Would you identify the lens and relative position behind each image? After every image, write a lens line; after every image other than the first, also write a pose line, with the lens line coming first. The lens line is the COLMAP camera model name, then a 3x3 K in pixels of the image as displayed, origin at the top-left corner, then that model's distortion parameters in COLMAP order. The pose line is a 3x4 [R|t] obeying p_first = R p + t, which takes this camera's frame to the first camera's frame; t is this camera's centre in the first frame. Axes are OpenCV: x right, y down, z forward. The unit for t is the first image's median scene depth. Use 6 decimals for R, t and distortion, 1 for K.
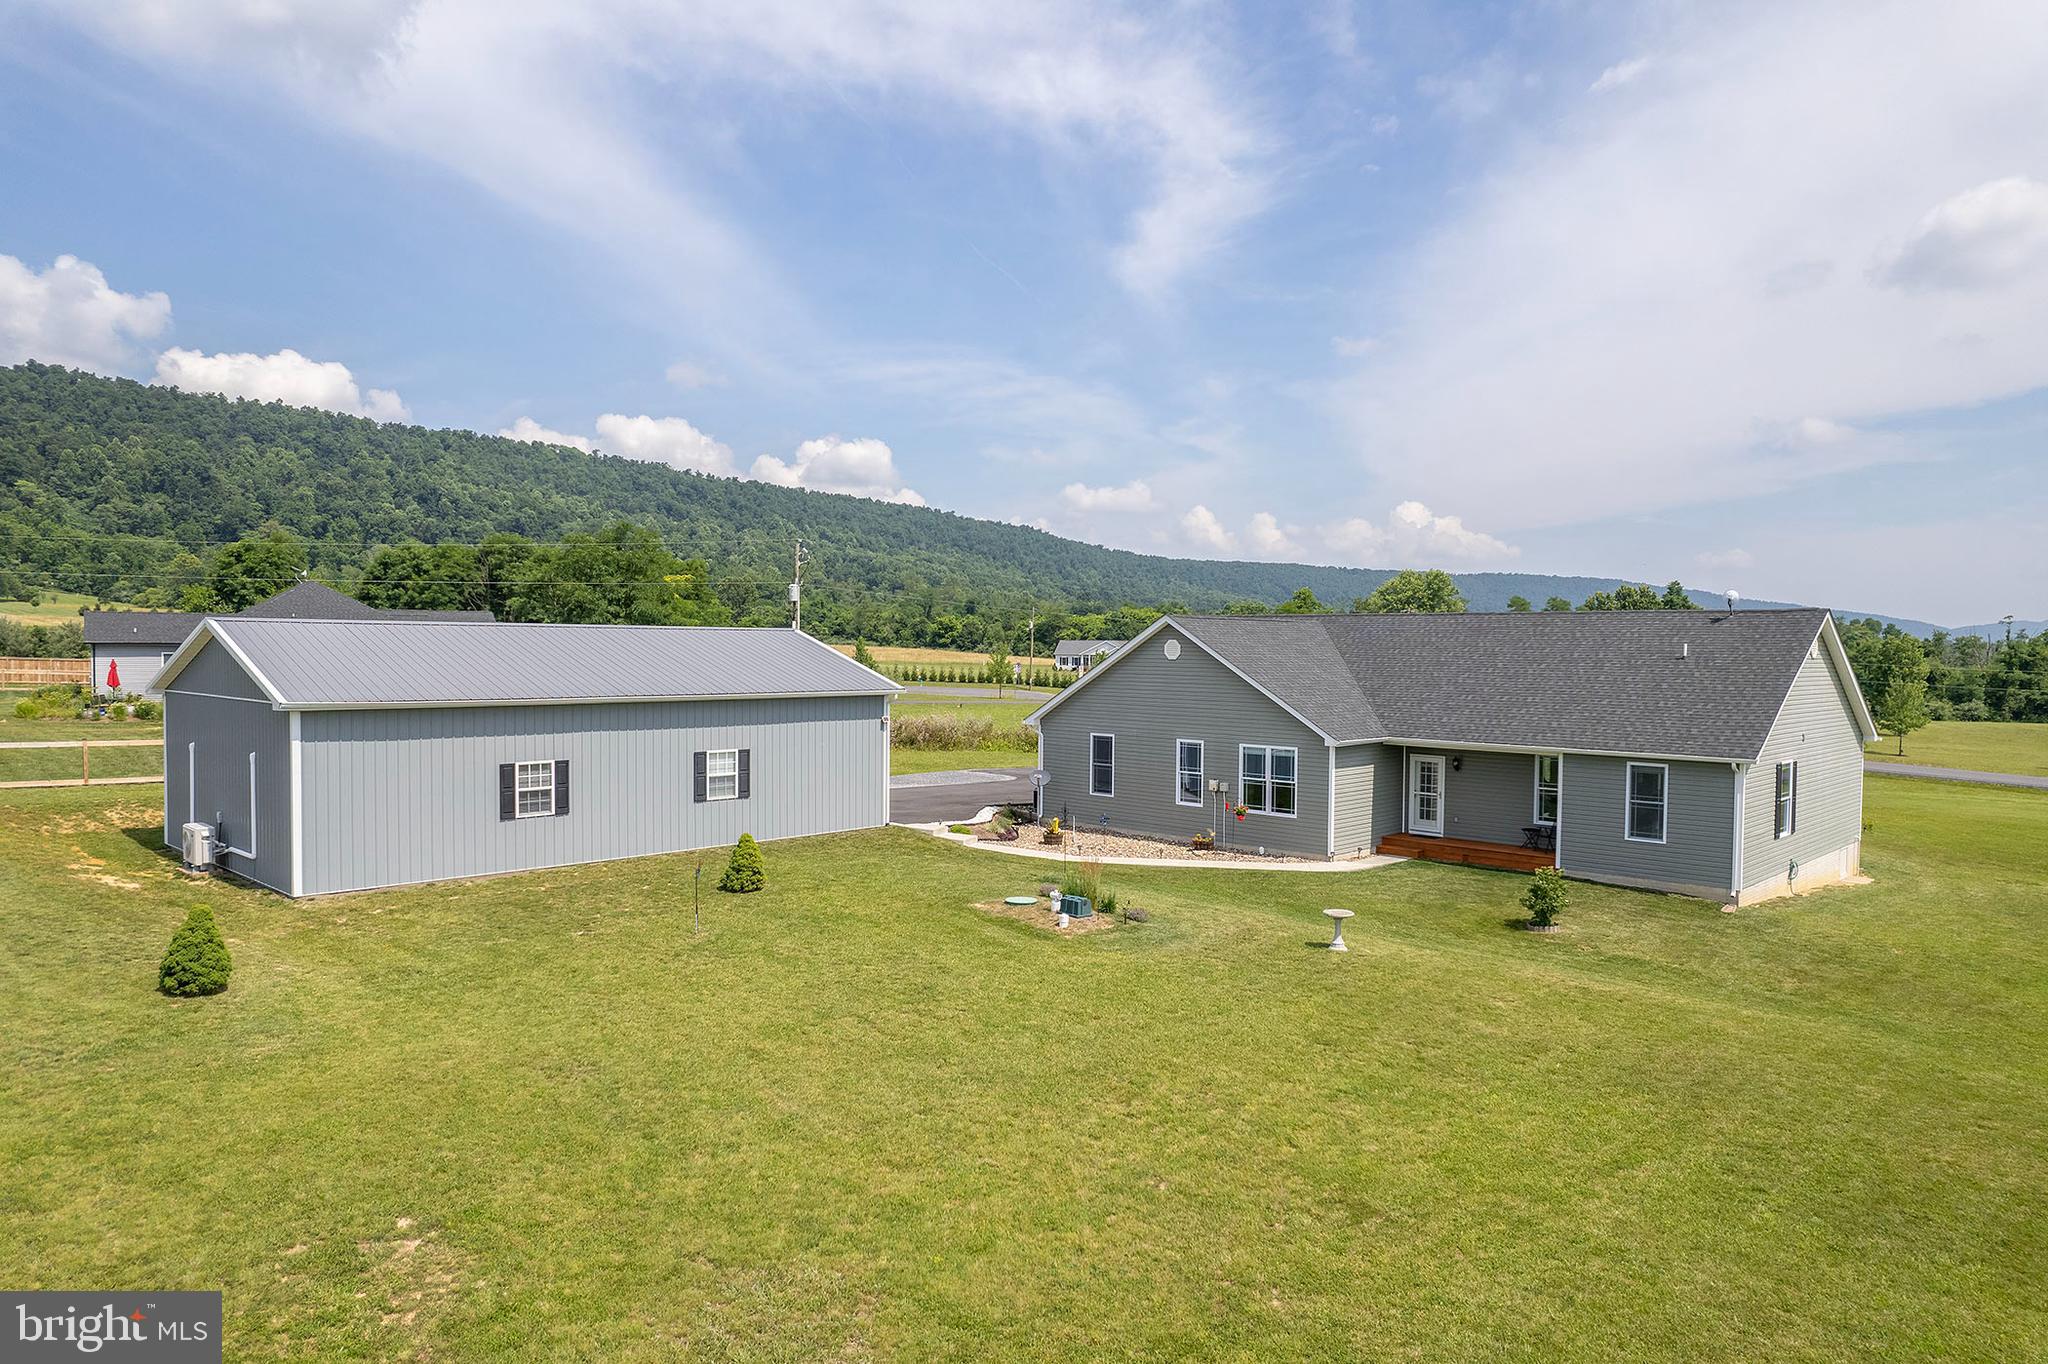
lens RADIAL K [[1308.2, 0, 1028.8], [0, 1308.2, 683.1], [0, 0, 1]] dist [-0.063271, 0.050519]
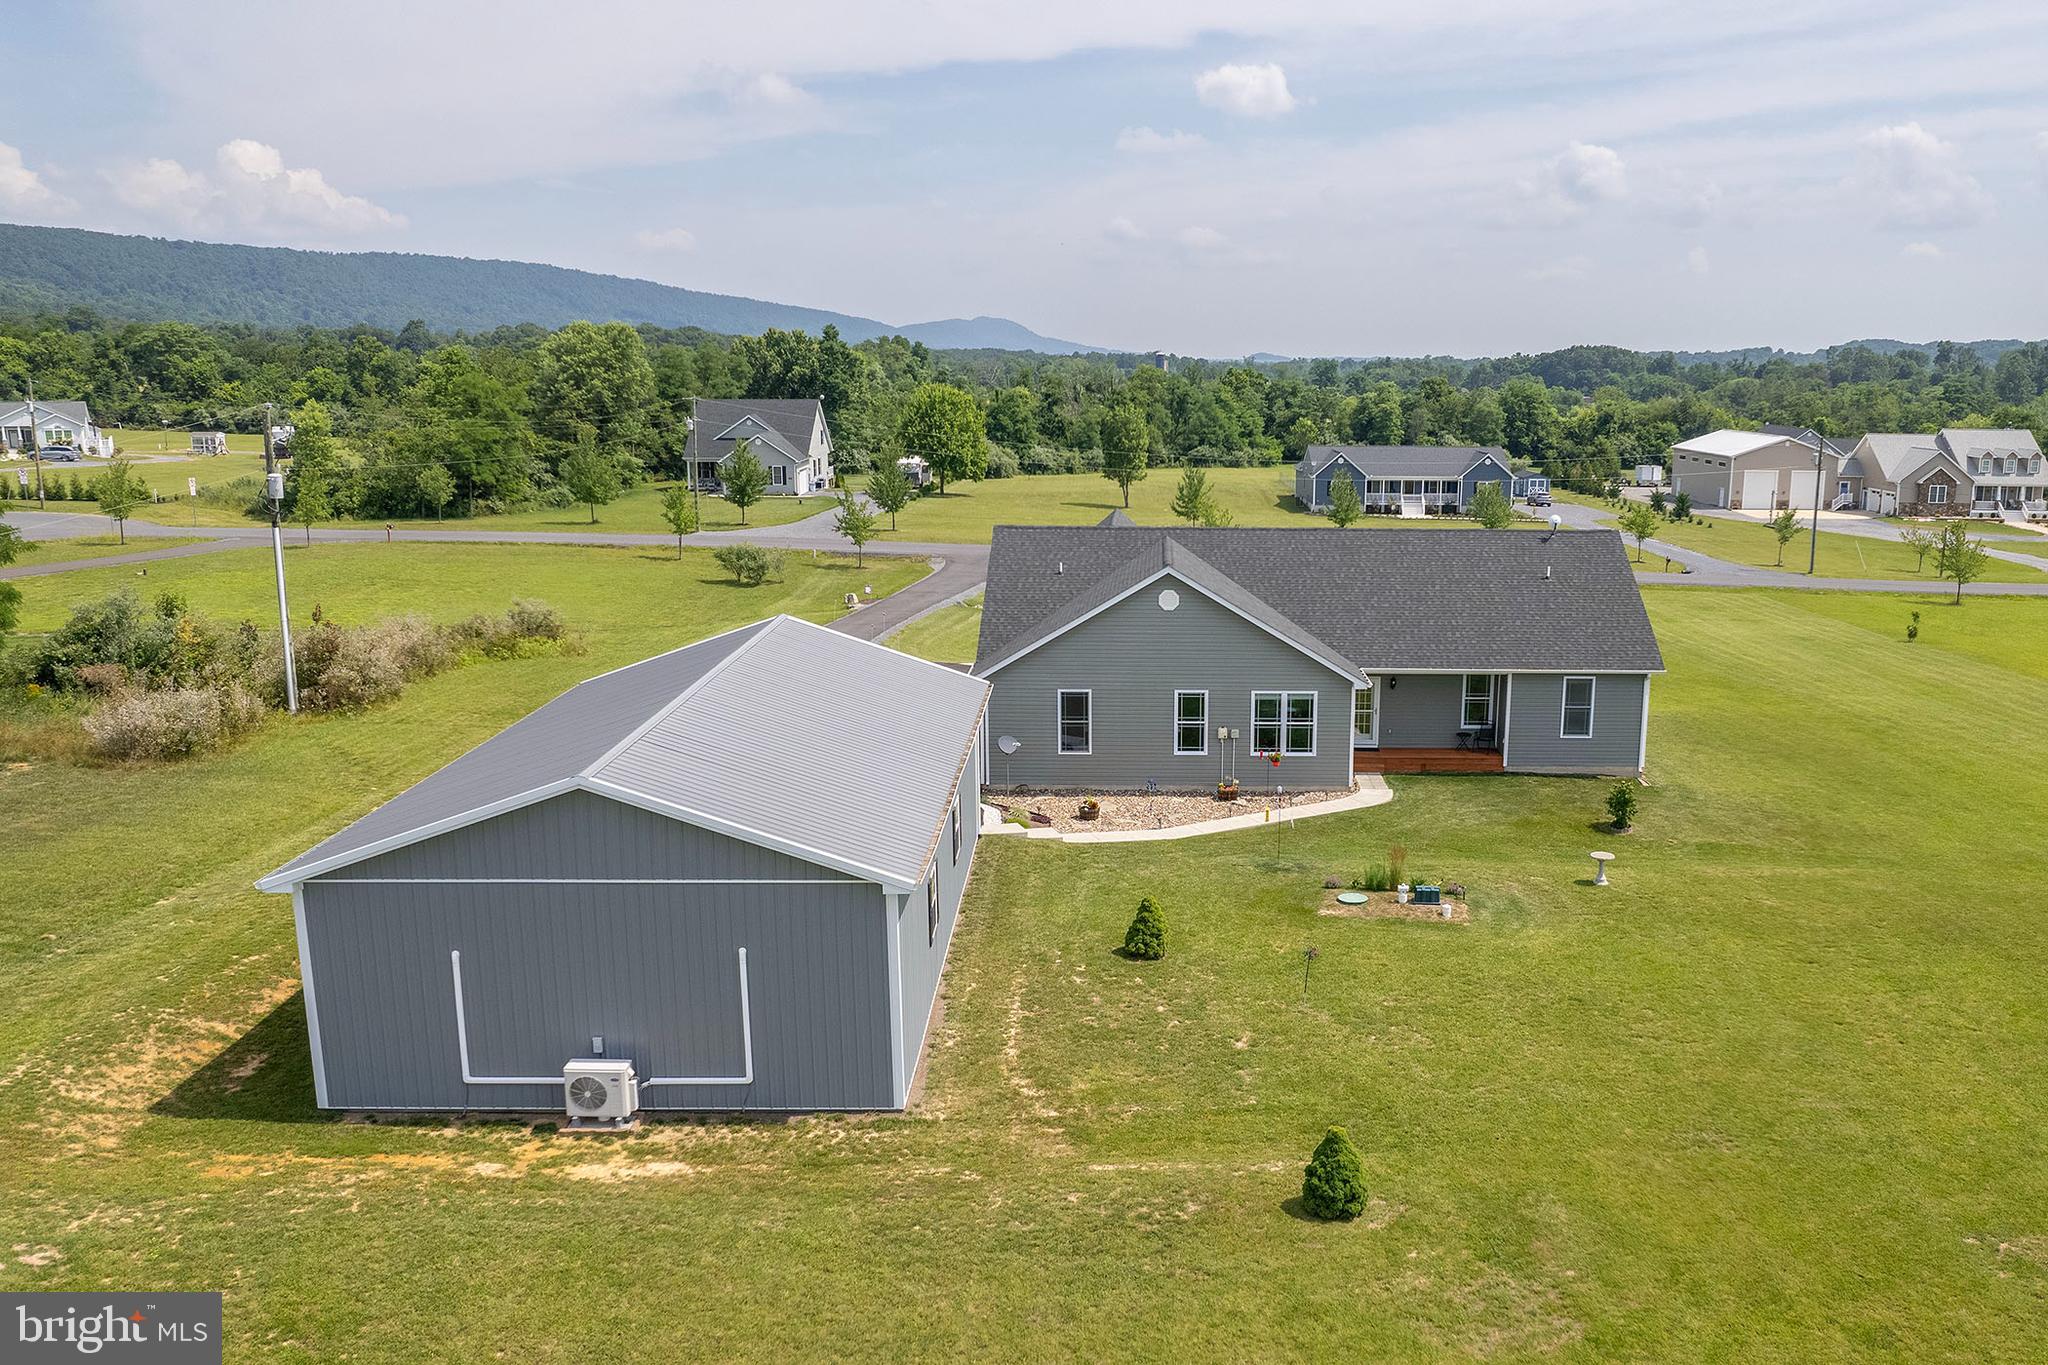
lens RADIAL K [[1786.3, 0, 1024.8], [0, 1786.3, 684.3], [0, 0, 1]] dist [-0.038696, 0.005763]
pose [[0.708942, -0.146132, 0.689961, -0.935919], [0.018579, 0.981828, 0.188859, -0.227716], [-0.705022, -0.121071, 0.698775, 0.150540]]
